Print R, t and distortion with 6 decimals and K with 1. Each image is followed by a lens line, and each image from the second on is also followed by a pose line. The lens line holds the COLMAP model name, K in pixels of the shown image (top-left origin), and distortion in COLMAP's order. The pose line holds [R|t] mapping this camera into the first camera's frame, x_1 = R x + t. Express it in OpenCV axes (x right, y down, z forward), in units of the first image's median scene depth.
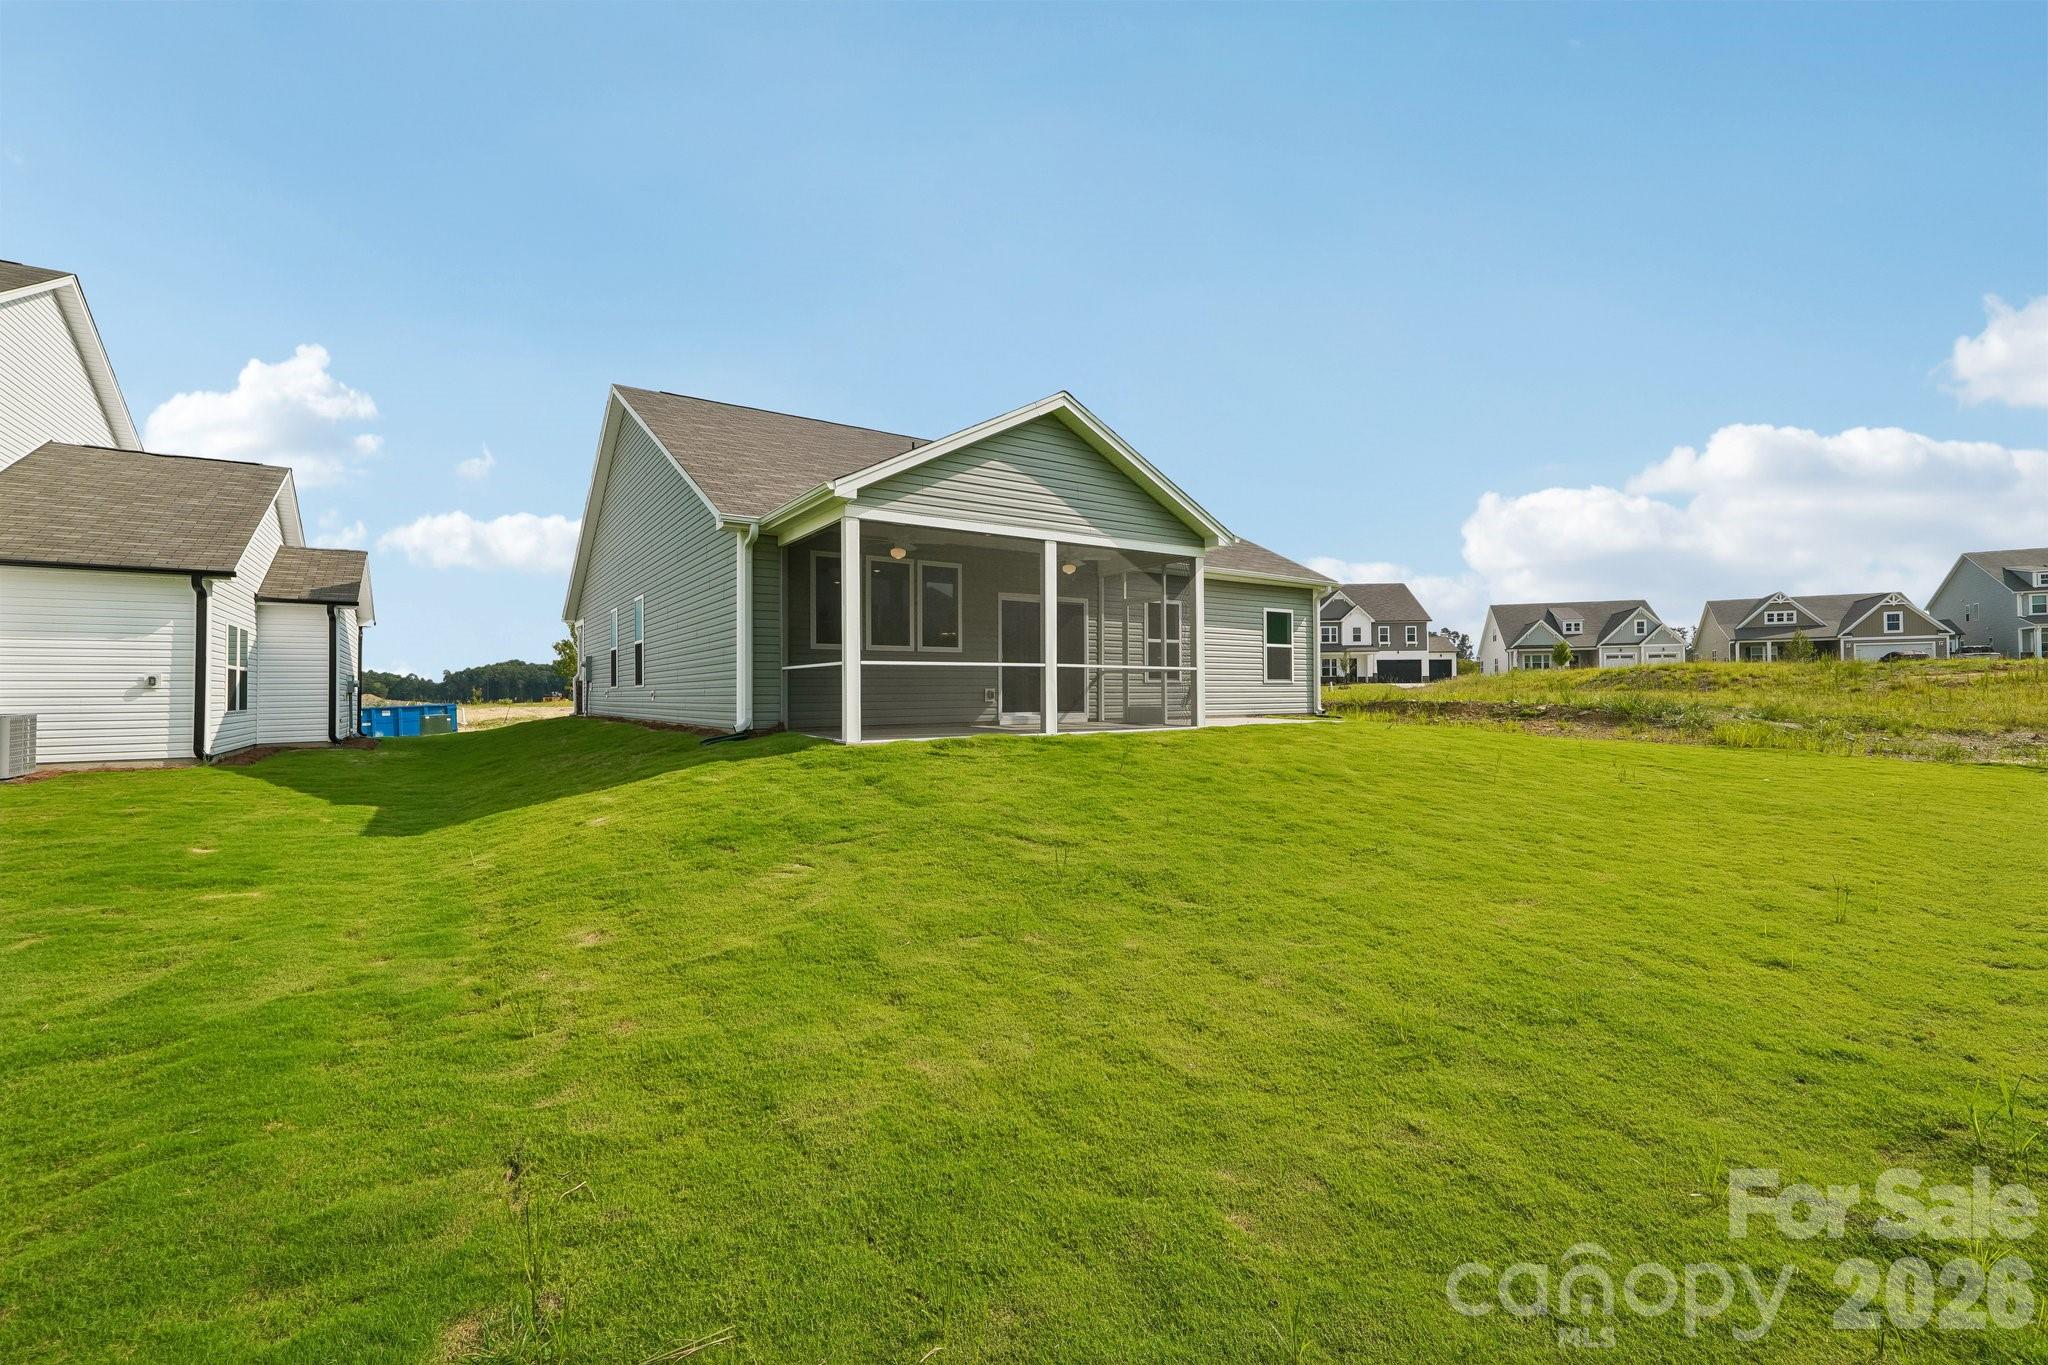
lens RADIAL K [[870.4, 0, 1022.9], [0, 870.4, 668.4], [0, 0, 1]] dist [-0.011696, 0.002112]
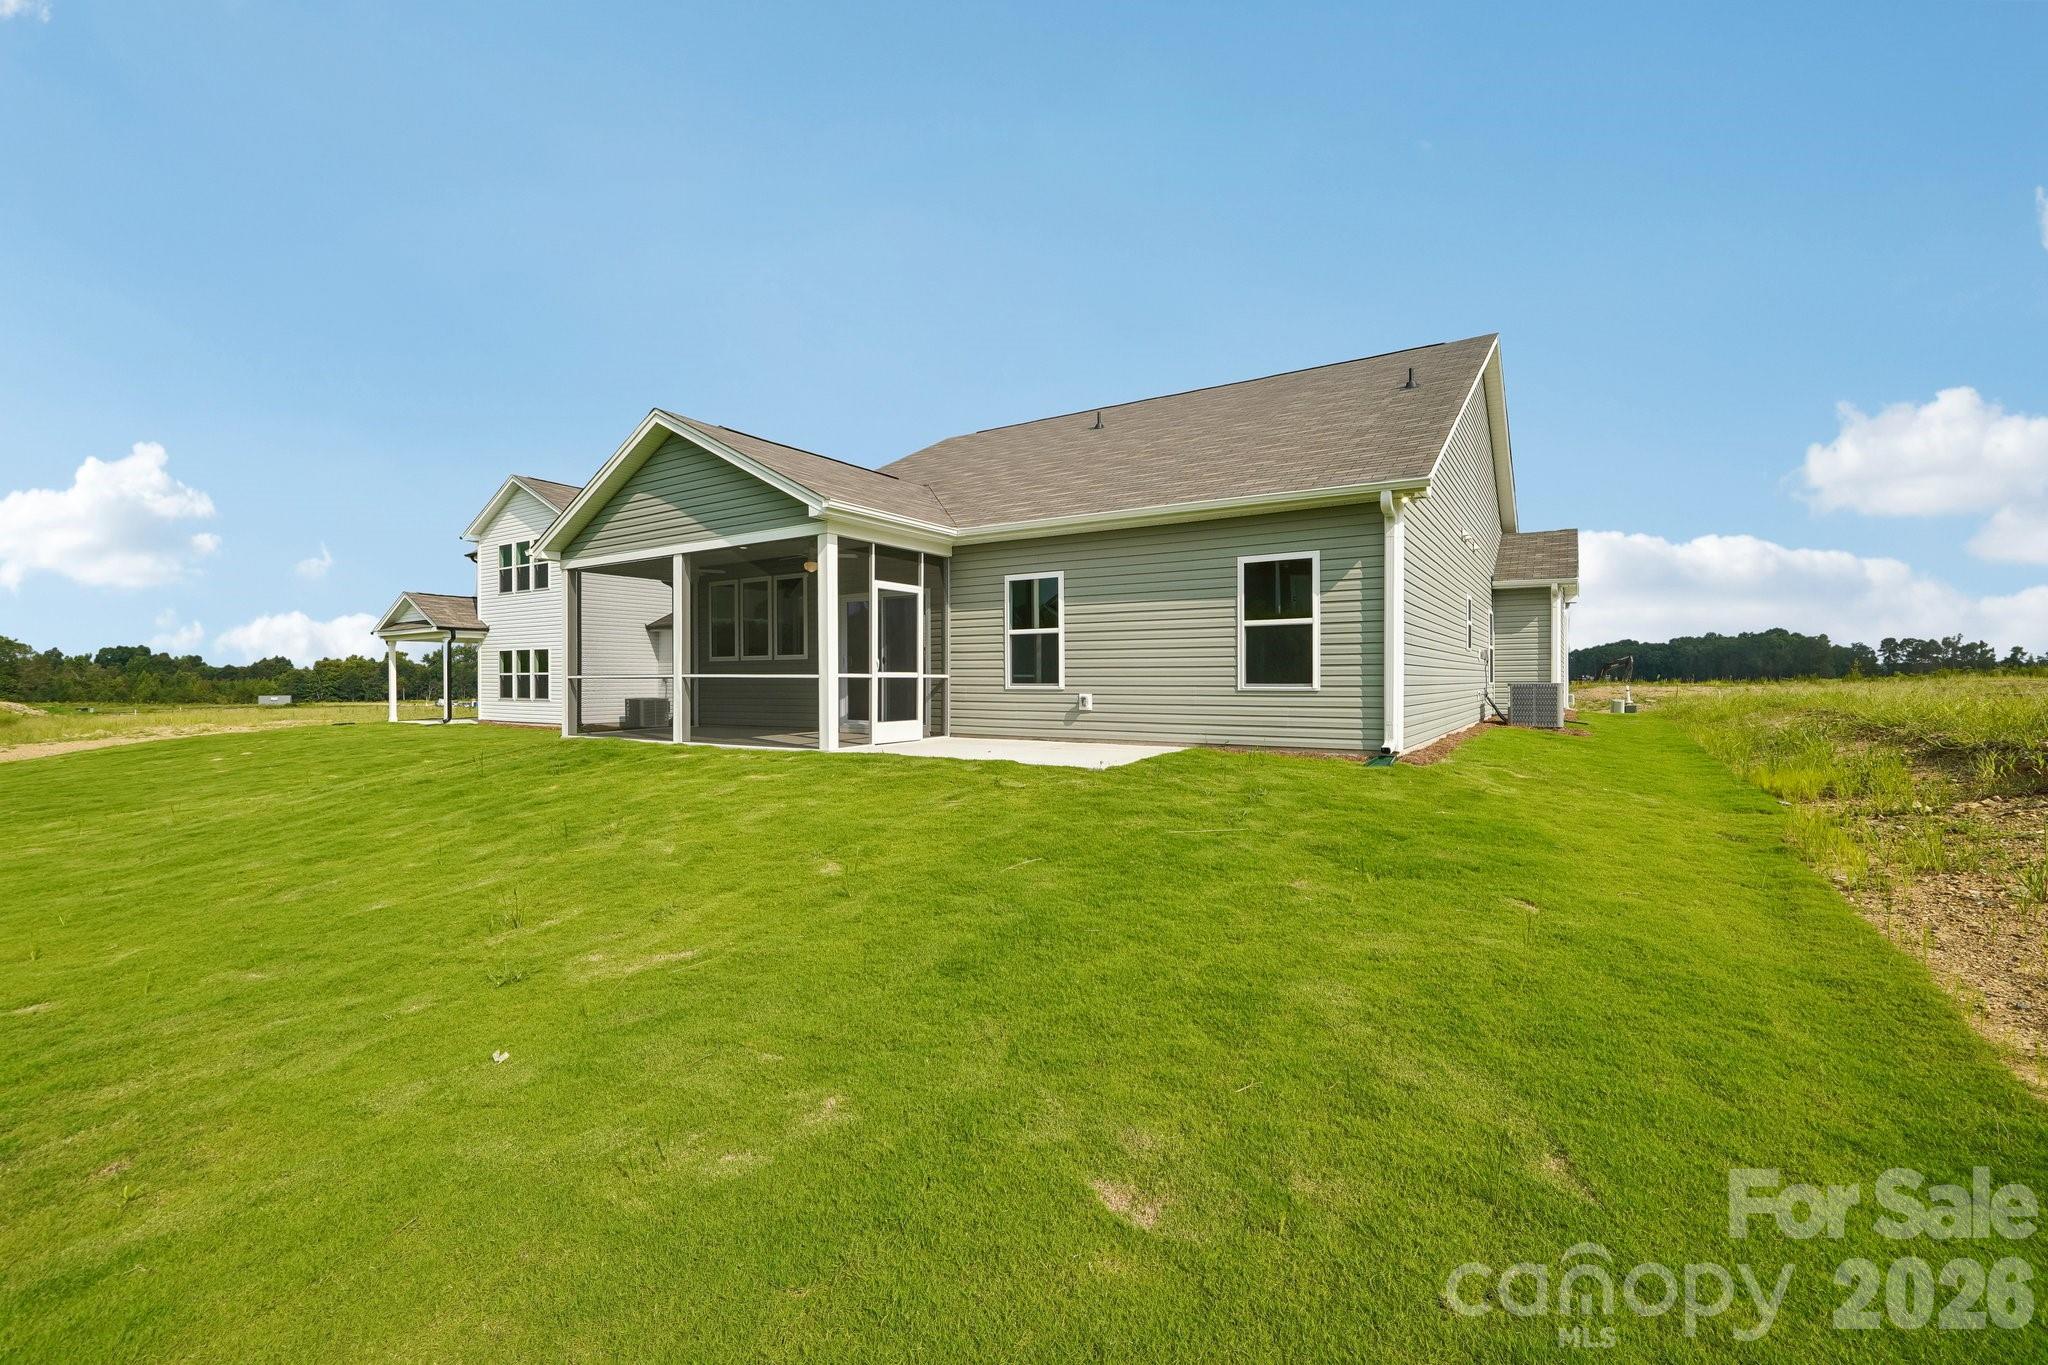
lens RADIAL K [[870.4, 0, 1001.2], [0, 870.4, 678.2], [0, 0, 1]] dist [-0.011696, 0.002112]
pose [[0.367309, 0.000931, -0.930098, 0.939950], [0.024529, 0.999642, 0.010688, -0.001082], [0.929775, -0.026740, 0.367155, 0.809207]]
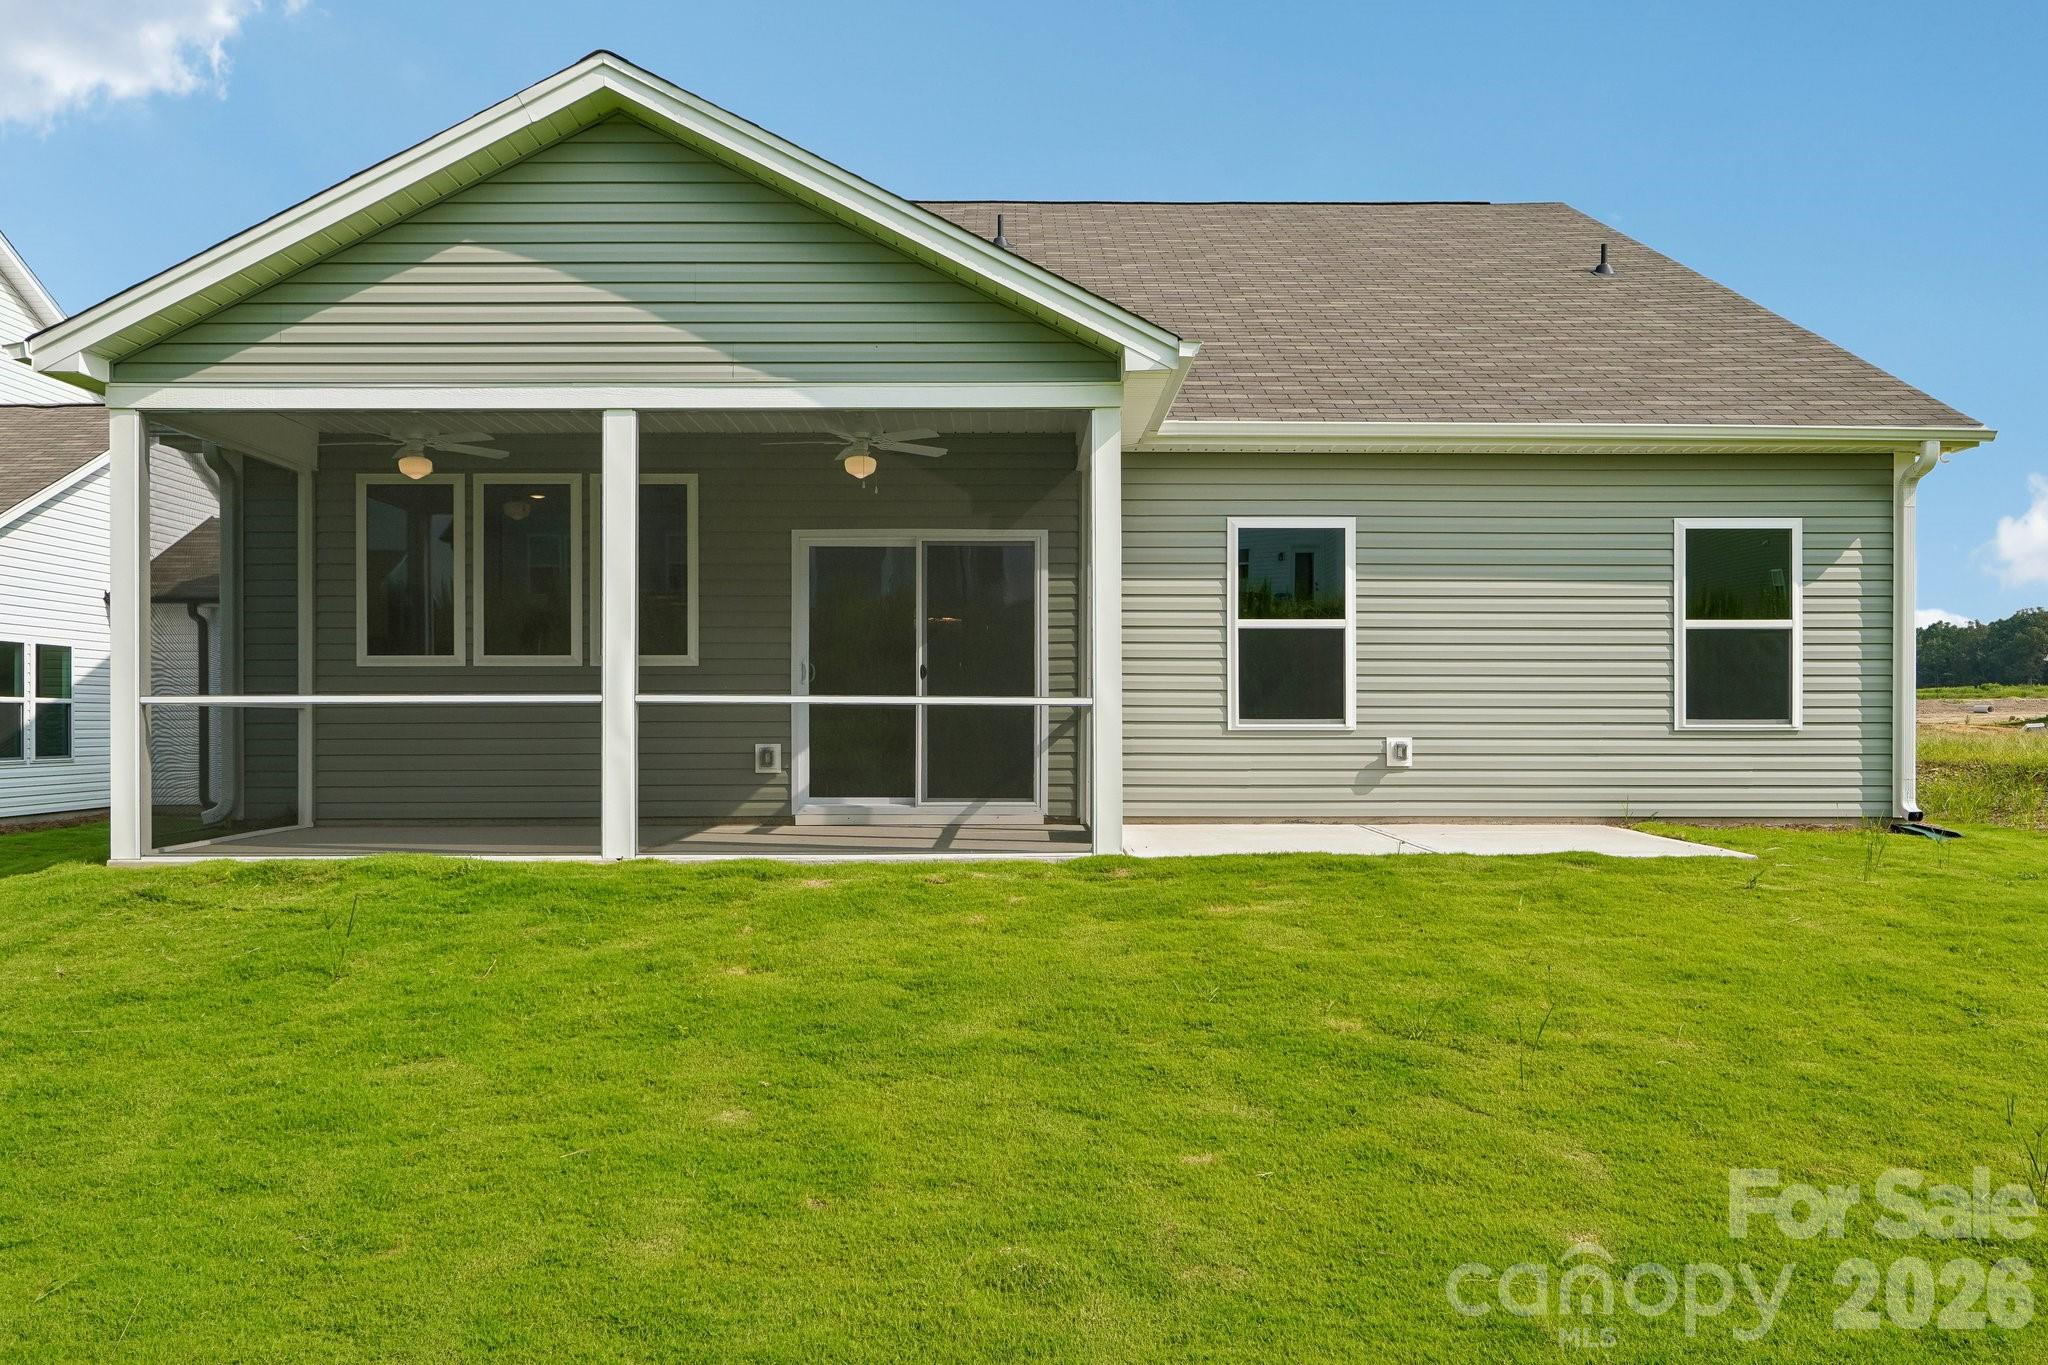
lens RADIAL K [[1643.0, 0, 1004.9], [0, 1643.0, 703.2], [0, 0, 1]] dist [0.006891, 0.005183]
pose [[0.827298, -0.001446, -0.561762, 0.538167], [0.011552, 0.999829, 0.014438, -0.008937], [0.561645, -0.018434, 0.827173, 0.357099]]
